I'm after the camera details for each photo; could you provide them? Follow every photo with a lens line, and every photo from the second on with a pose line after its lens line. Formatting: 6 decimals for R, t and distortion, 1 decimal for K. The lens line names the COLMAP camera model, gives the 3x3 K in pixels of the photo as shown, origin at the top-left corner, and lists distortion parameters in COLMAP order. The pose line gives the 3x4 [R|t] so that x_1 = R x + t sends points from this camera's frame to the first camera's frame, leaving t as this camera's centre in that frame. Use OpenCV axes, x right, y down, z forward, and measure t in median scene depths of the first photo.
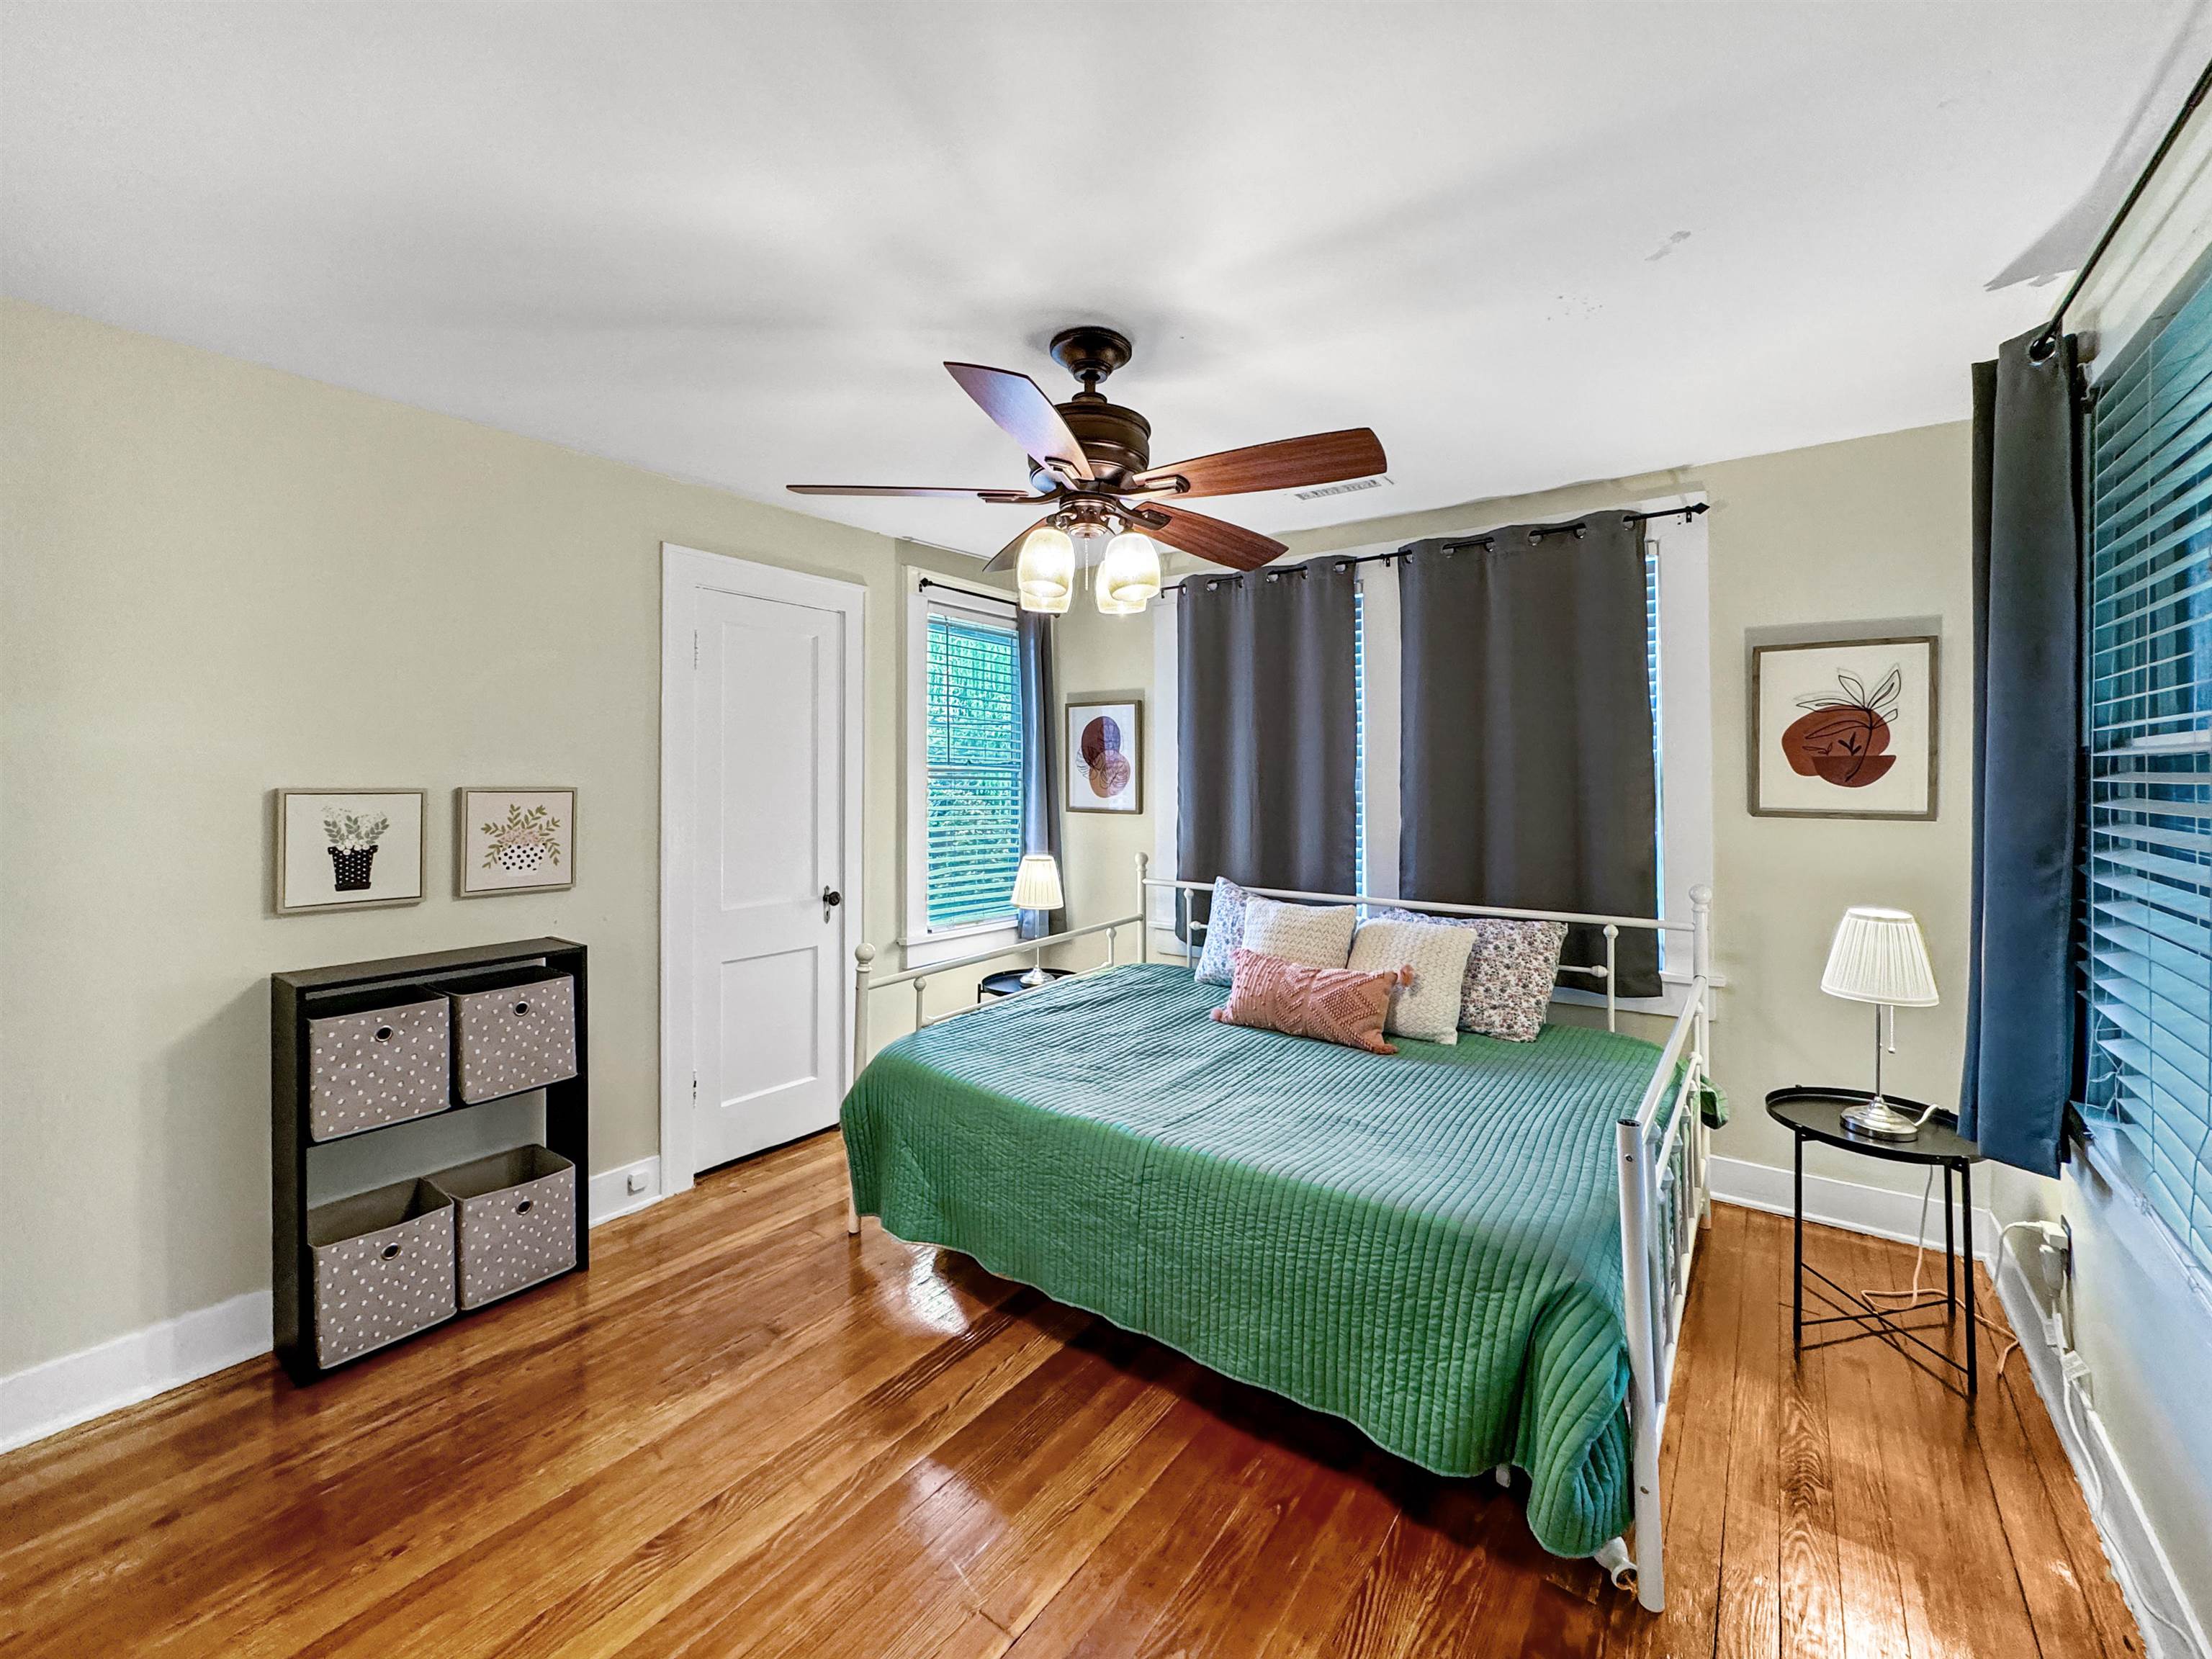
lens RADIAL K [[941.6, 0, 1165.3], [0, 941.6, 764.4], [0, 0, 1]] dist [-0.000848, 0.000210]
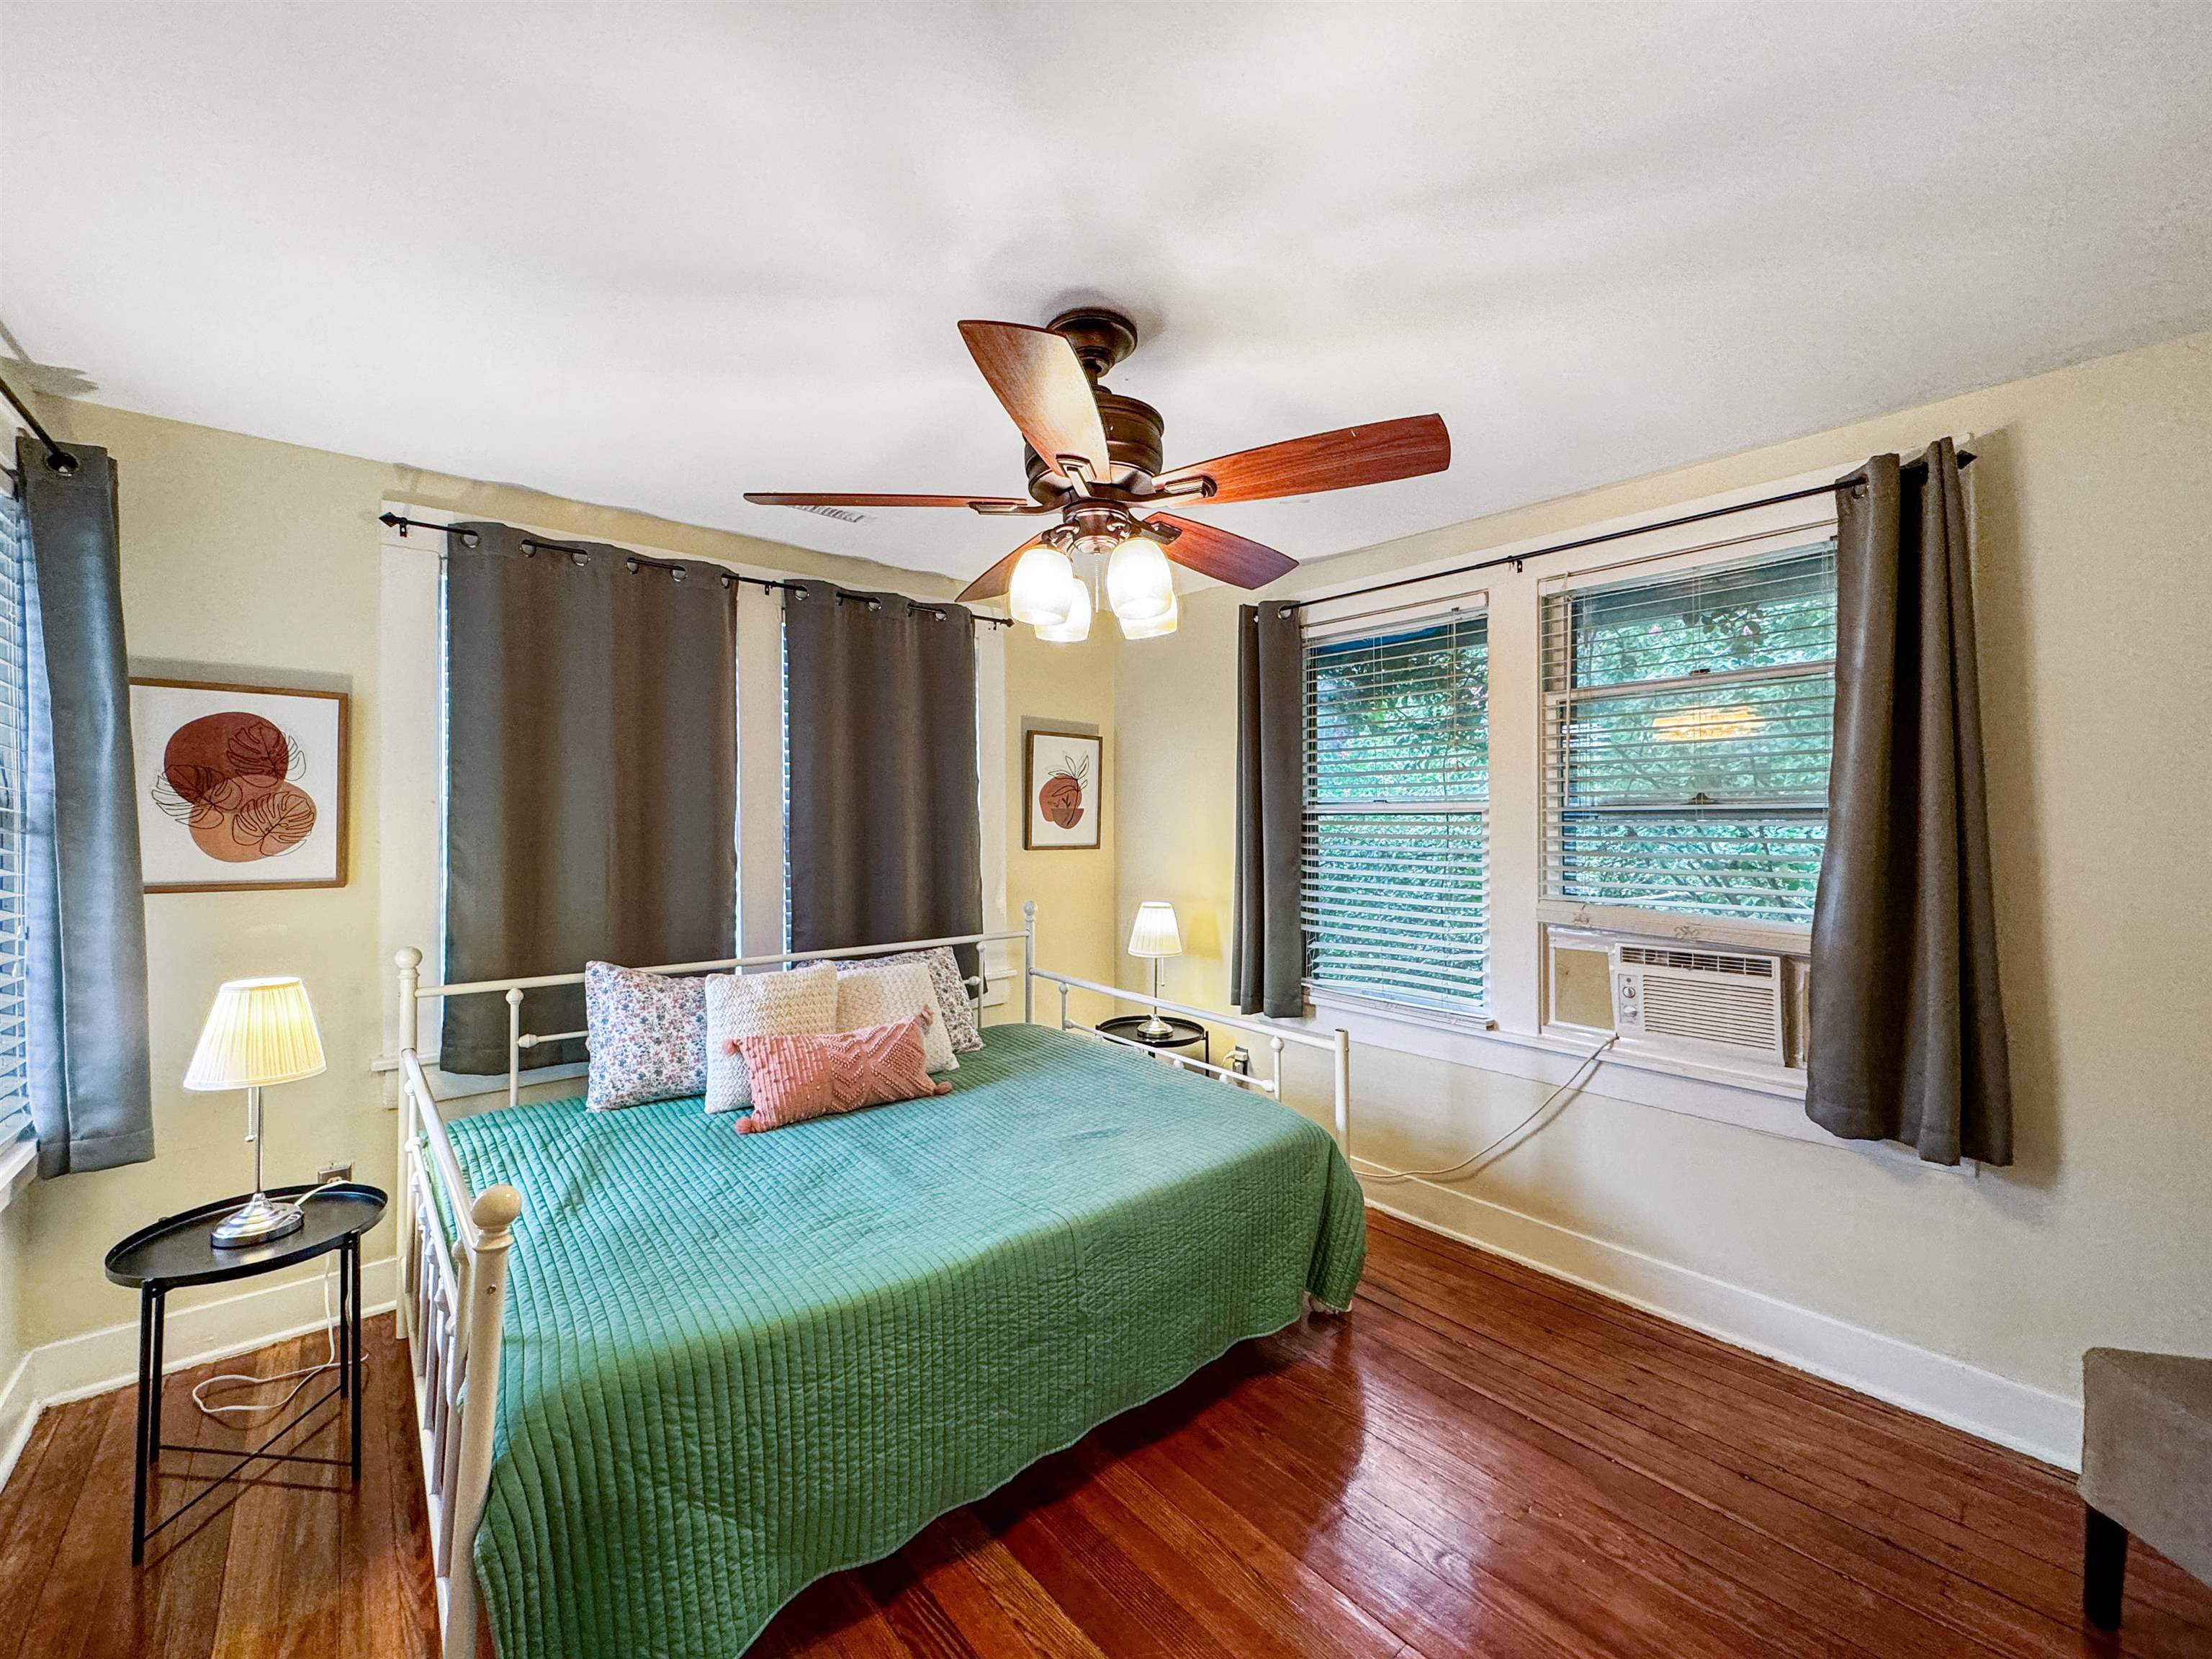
lens RADIAL K [[887.1, 0, 1056.0], [0, 887.1, 822.5], [0, 0, 1]] dist [0.000222, -0.000358]
pose [[0.267802, -0.001926, 0.963472, -0.655423], [-0.013738, 0.999889, 0.005817, 0.004779], [-0.963376, -0.014794, 0.267746, 0.610643]]
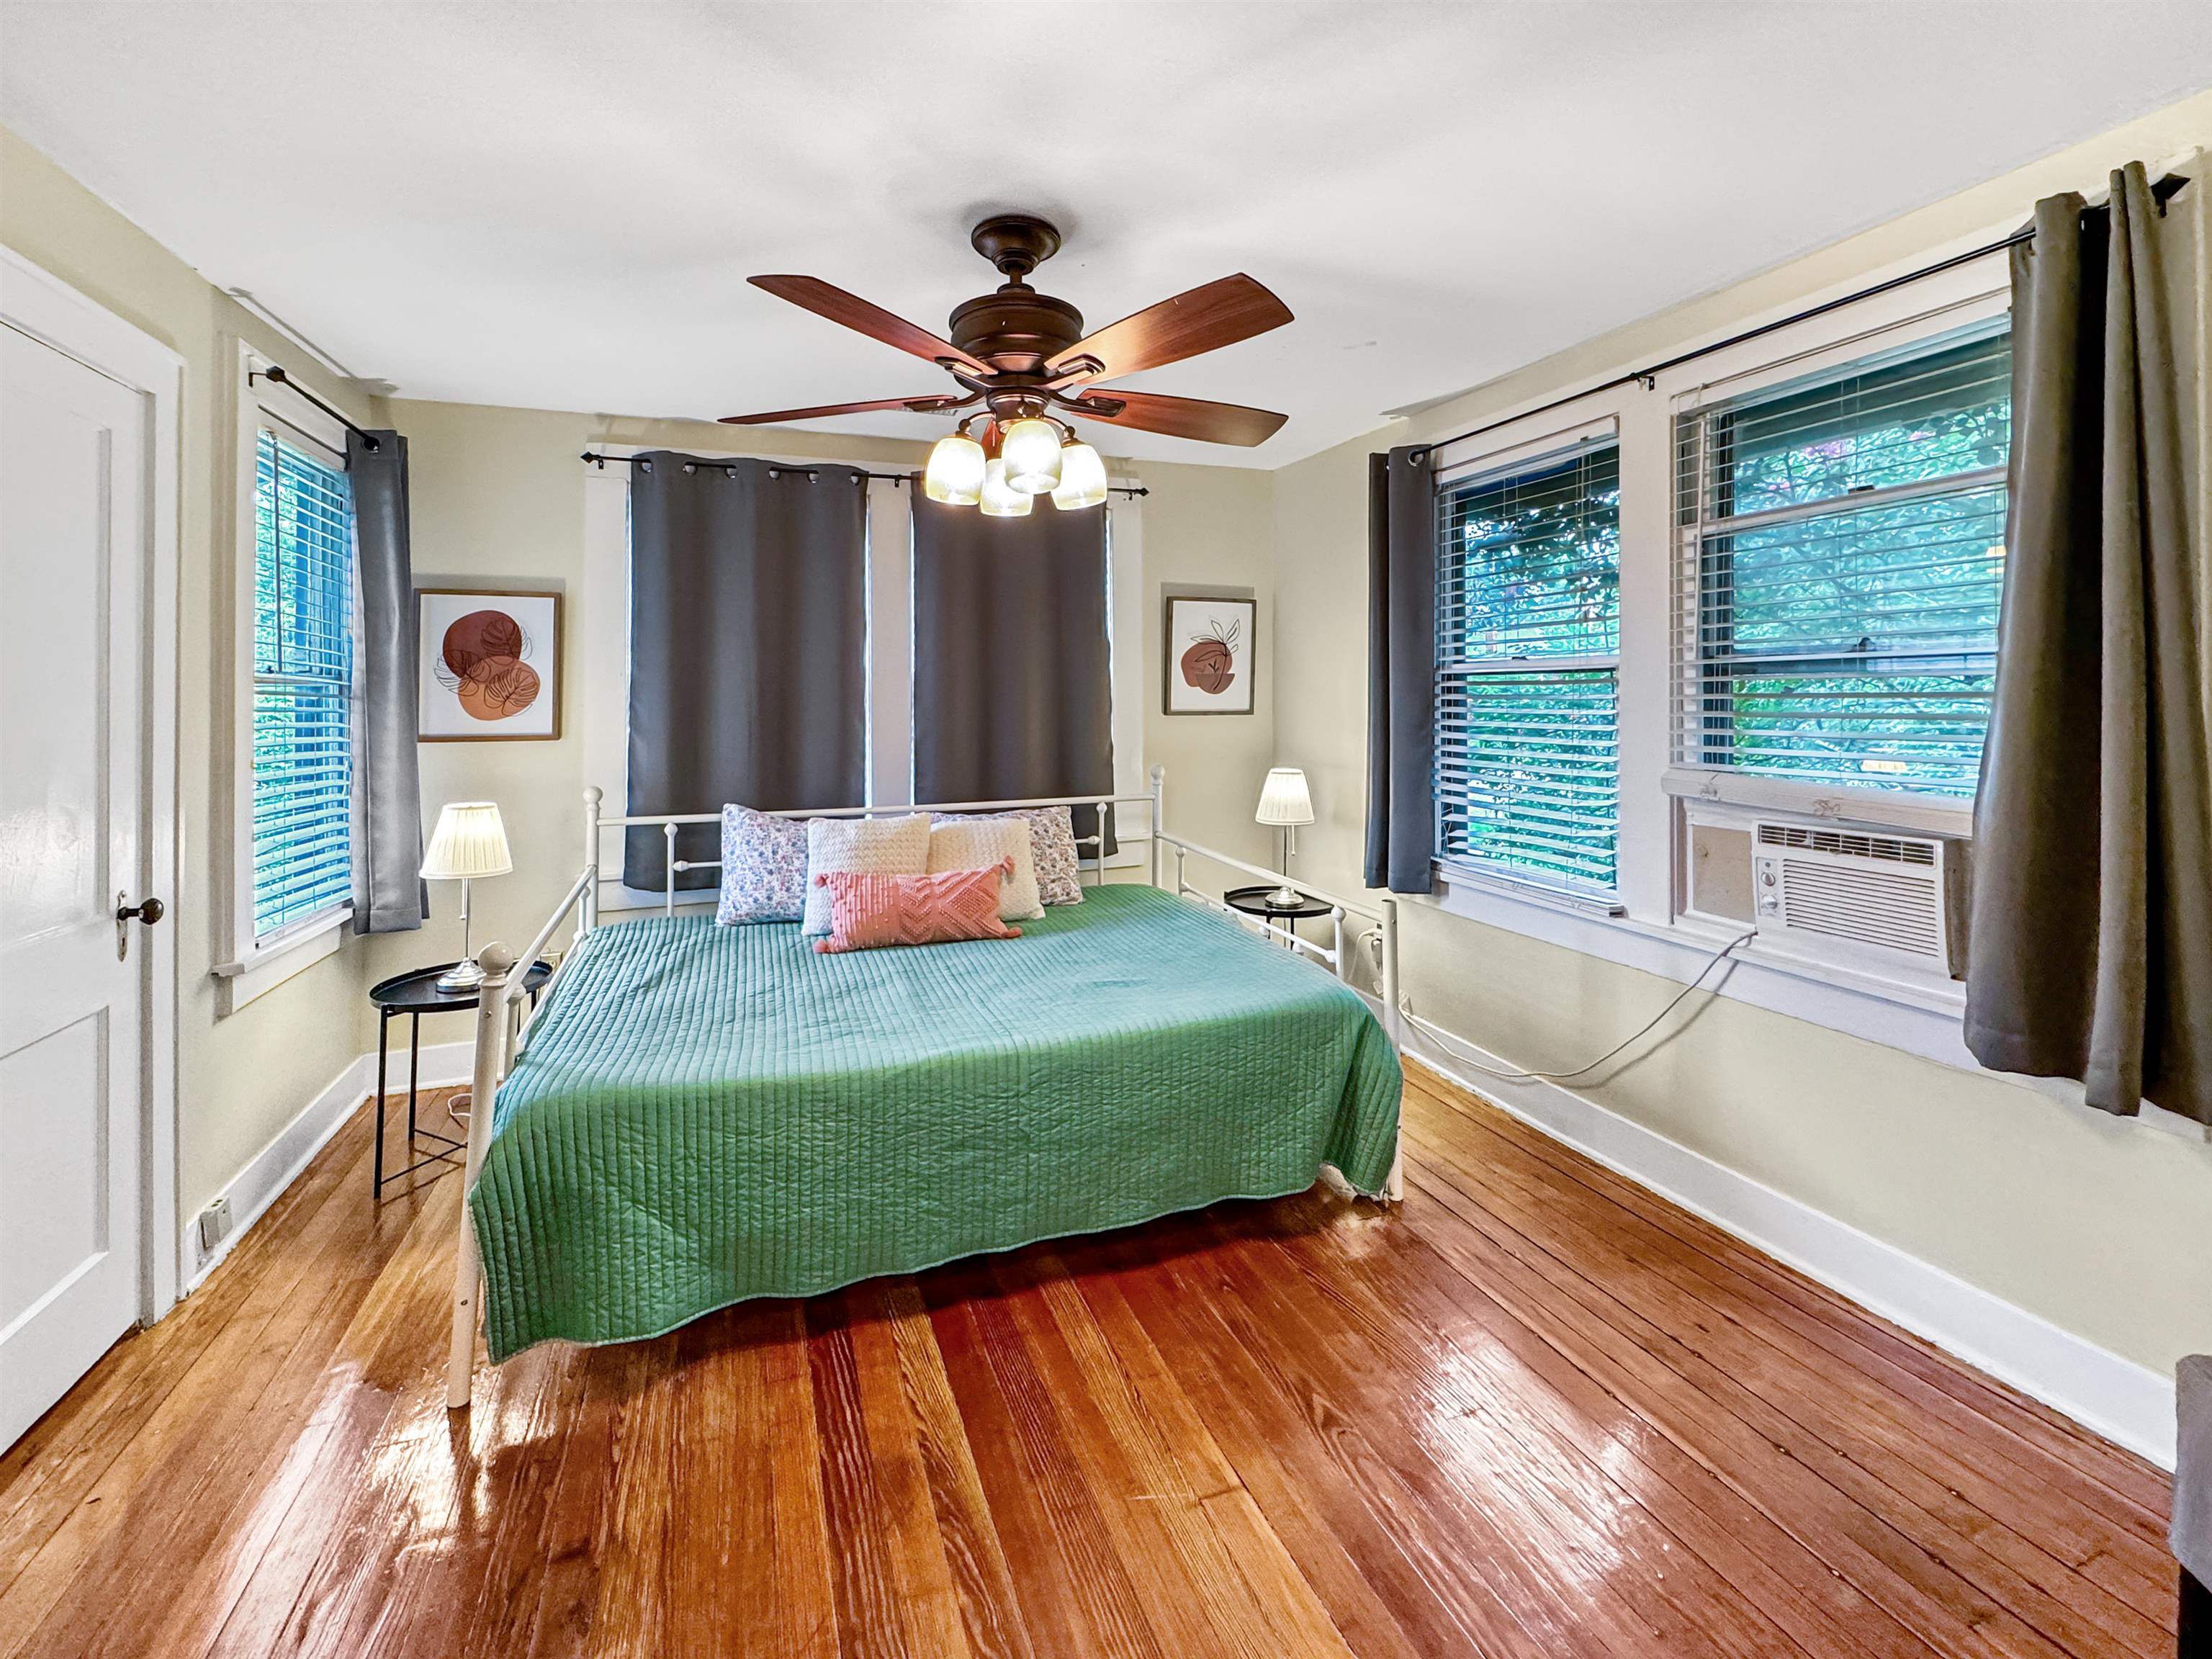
lens RADIAL K [[932.7, 0, 1098.1], [0, 932.7, 687.5], [0, 0, 1]] dist [-0.000603, 0.000237]
pose [[0.567692, 0.001364, 0.823240, -0.603470], [-0.001707, 0.999998, -0.000480, 0.013596], [-0.823239, -0.001133, 0.567694, 0.288951]]
